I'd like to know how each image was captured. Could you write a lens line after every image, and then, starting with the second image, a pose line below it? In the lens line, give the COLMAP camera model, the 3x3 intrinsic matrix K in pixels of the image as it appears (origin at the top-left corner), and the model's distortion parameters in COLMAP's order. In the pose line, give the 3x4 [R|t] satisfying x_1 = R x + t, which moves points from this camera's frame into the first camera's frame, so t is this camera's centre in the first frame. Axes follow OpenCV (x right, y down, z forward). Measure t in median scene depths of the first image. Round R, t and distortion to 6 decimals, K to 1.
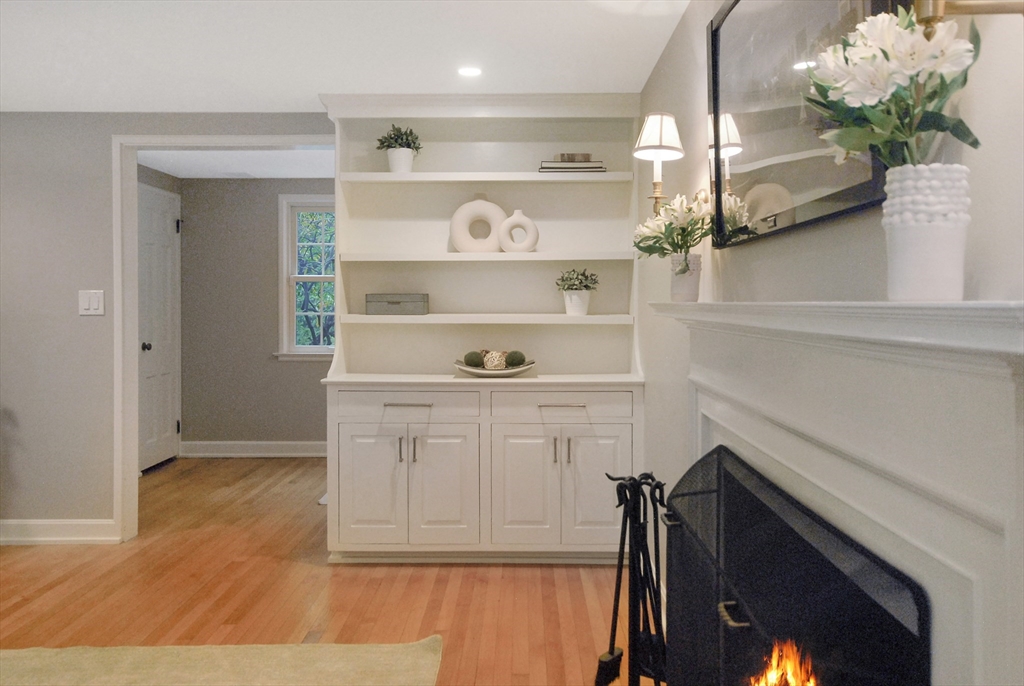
lens RADIAL K [[813.1, 0, 508.1], [0, 813.1, 303.9], [0, 0, 1]] dist [0.001325, -0.000200]
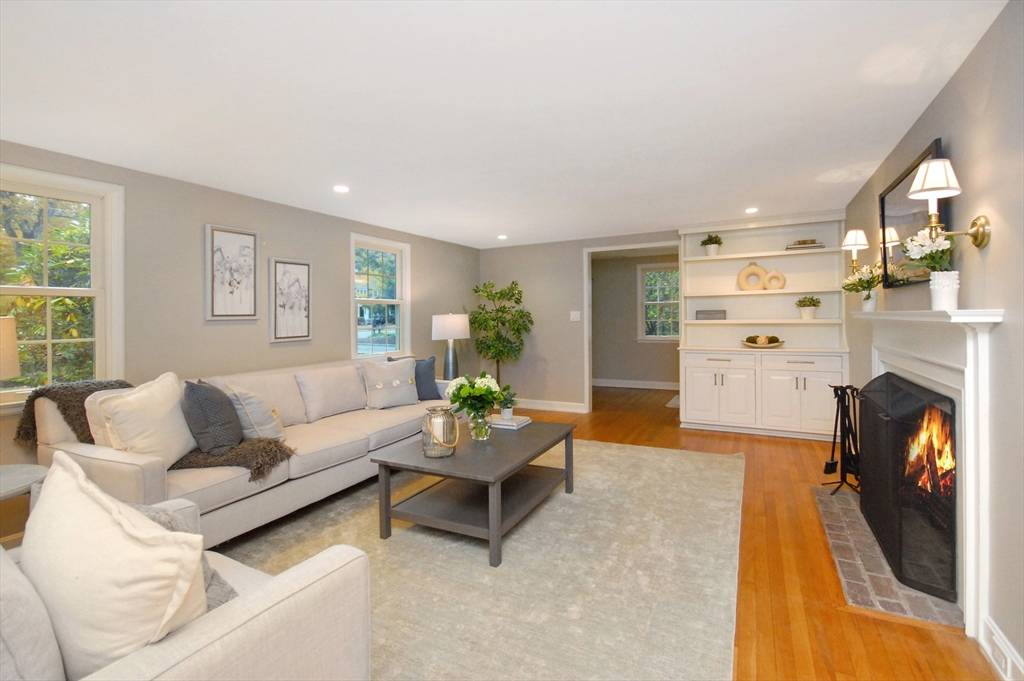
lens RADIAL K [[454.9, 0, 508.1], [0, 454.9, 321.2], [0, 0, 1]] dist [0.000271, -0.000231]
pose [[0.886647, -0.008046, -0.462377, -0.058571], [0.012847, 0.999891, 0.007236, 0.001378], [0.462269, -0.012356, 0.886654, -0.384198]]
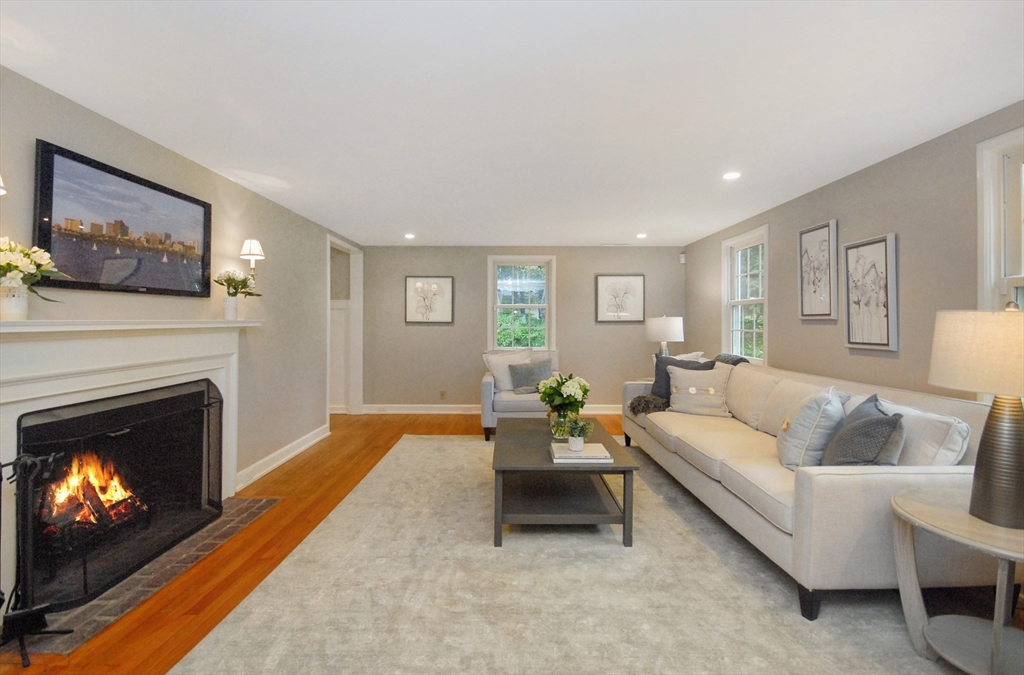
lens RADIAL K [[451.0, 0, 513.0], [0, 451.0, 316.0], [0, 0, 1]] dist [-0.002818, -0.000796]
pose [[-0.999990, -0.000529, -0.004338, -0.373741], [-0.000491, 0.999961, -0.008806, -0.000985], [0.004342, -0.008803, -0.999952, 1.052234]]
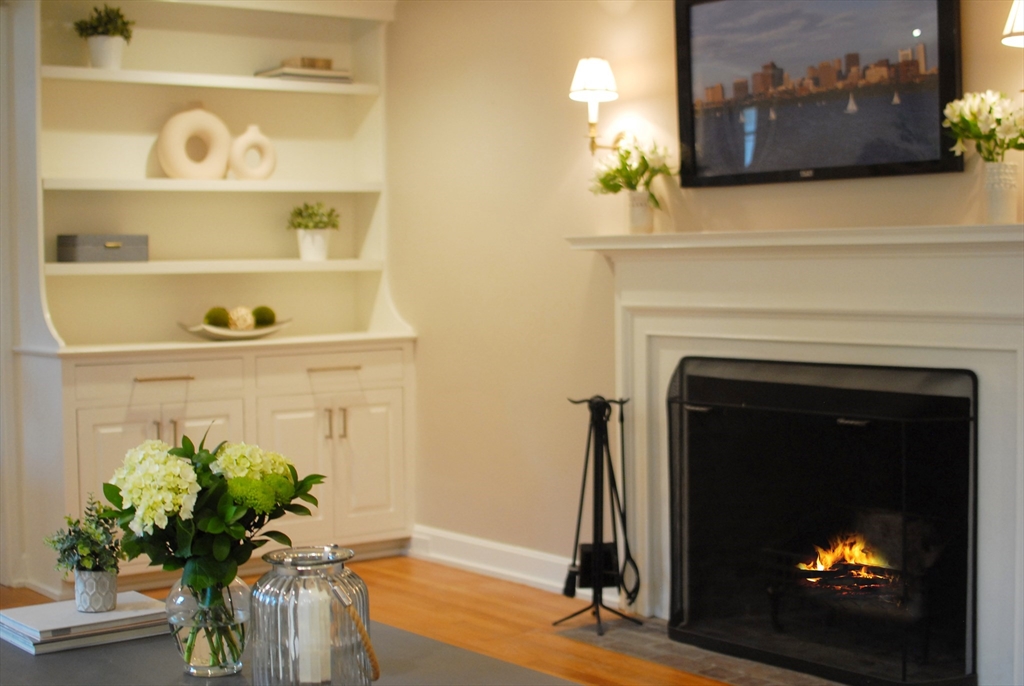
lens RADIAL K [[1614.3, 0, 512.0], [0, 1614.3, 343.0], [0, 0, 1]] dist [-0.173715, -0.038118]
pose [[0.788879, -0.041734, 0.613129, -0.783913], [0.014911, 0.998698, 0.048793, 0.021962], [-0.614367, -0.029350, 0.788474, -0.386501]]
